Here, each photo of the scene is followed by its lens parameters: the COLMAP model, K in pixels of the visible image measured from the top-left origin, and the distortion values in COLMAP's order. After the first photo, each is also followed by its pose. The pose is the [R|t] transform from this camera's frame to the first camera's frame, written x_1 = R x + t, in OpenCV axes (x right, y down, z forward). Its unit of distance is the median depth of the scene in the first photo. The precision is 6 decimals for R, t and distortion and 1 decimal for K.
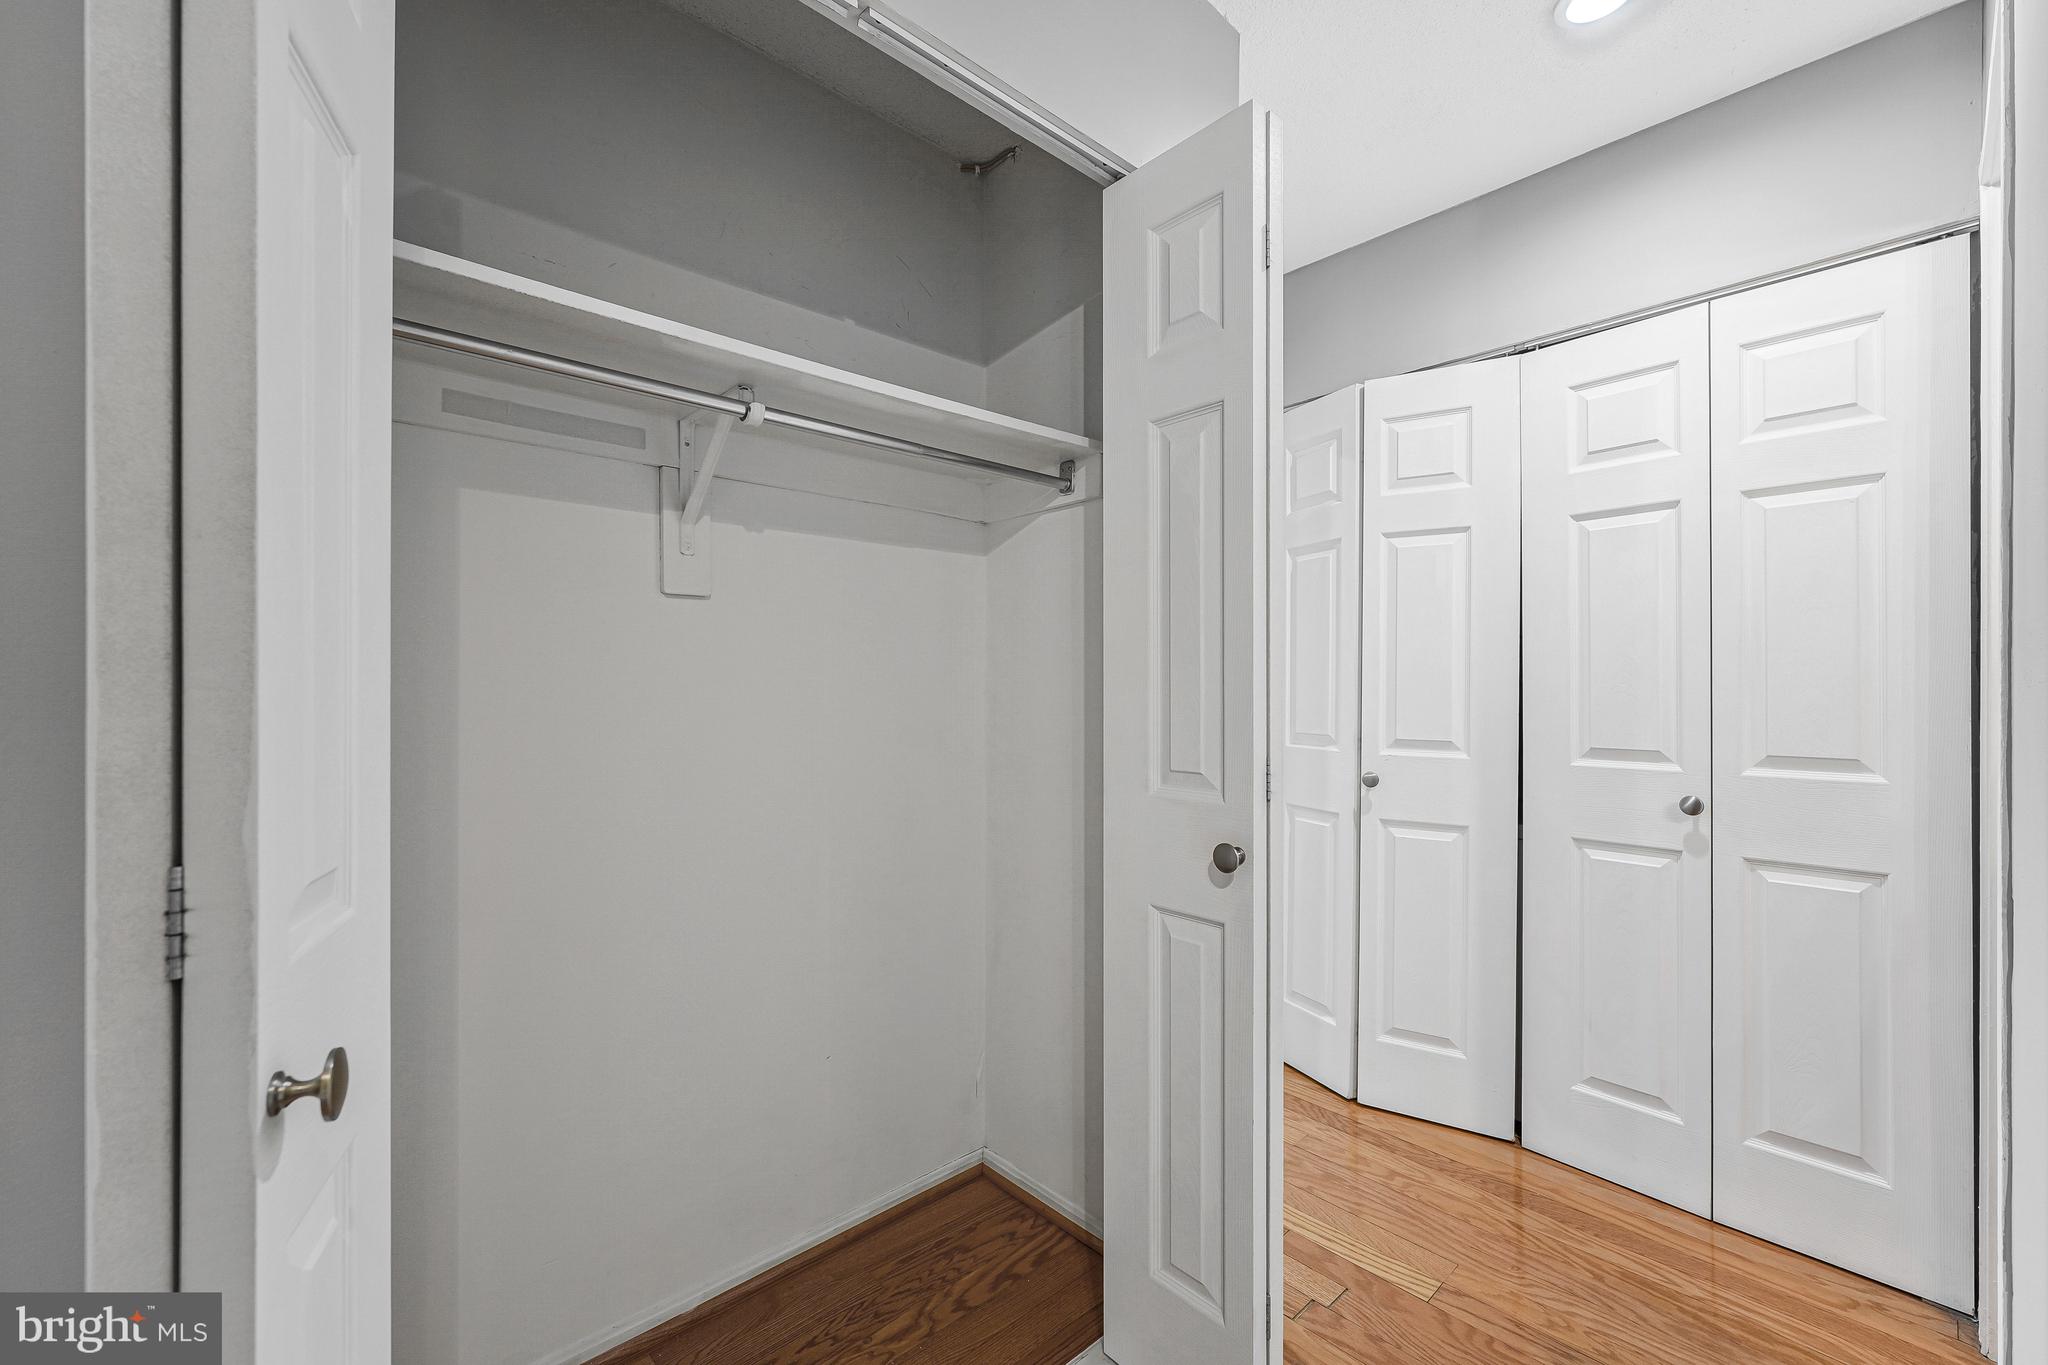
lens RADIAL K [[828.7, 0, 1024.0], [0, 828.7, 682.5], [0, 0, 1]] dist [0.001387, 0.000528]
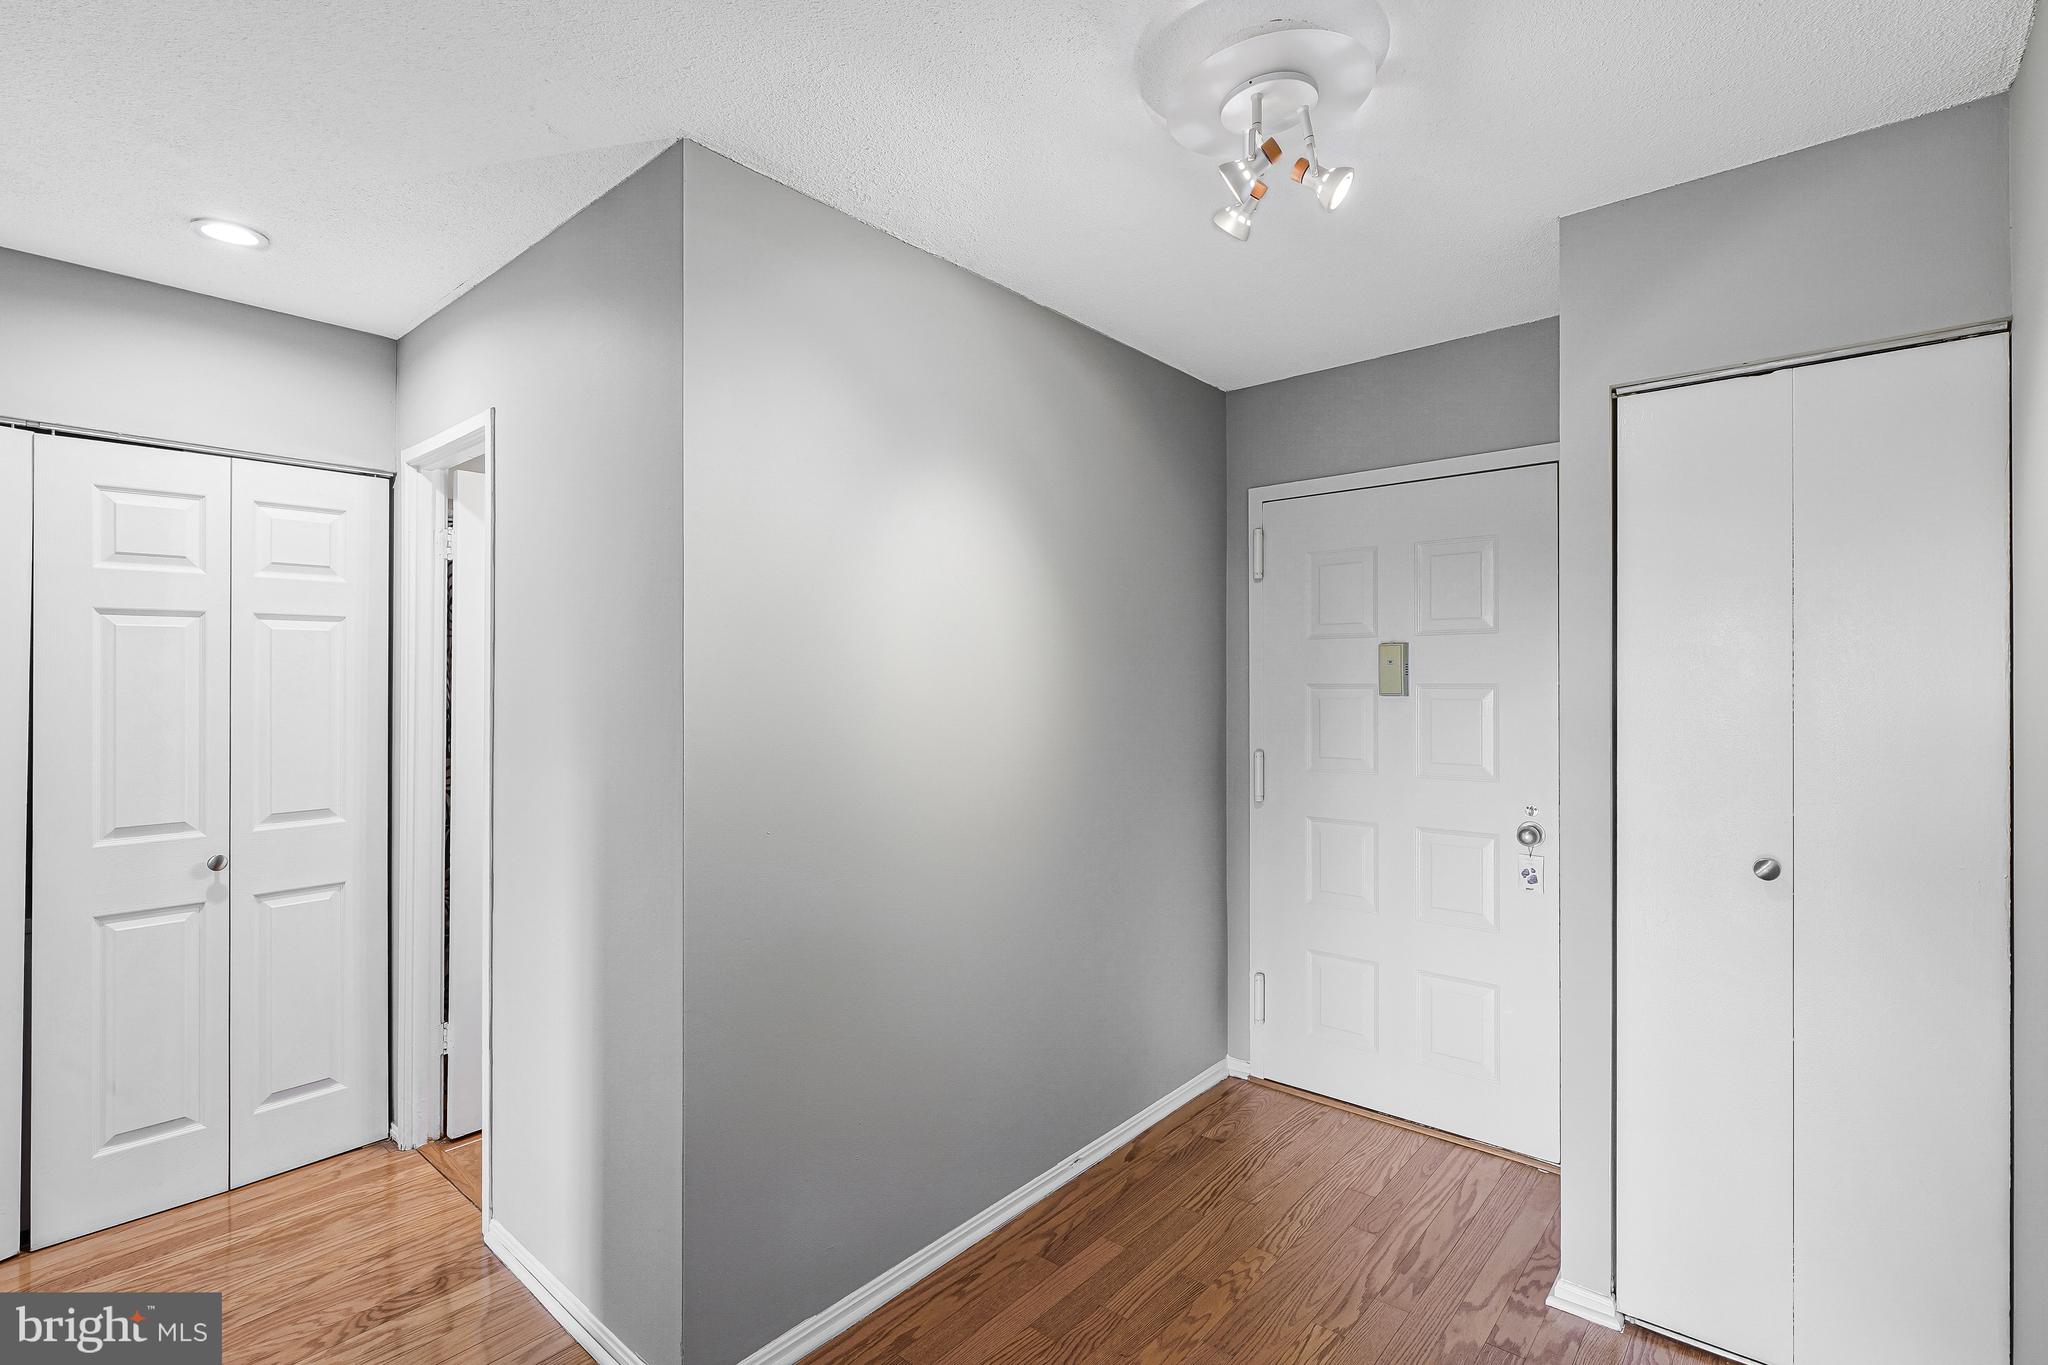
lens RADIAL K [[942.1, 0, 1024.0], [0, 942.1, 682.5], [0, 0, 1]] dist [-0.000592, -0.000082]
pose [[-0.130925, -0.002836, 0.991388, -0.737754], [-0.002182, 0.999994, 0.002573, -0.125191], [-0.991390, -0.001826, -0.130931, -0.002178]]
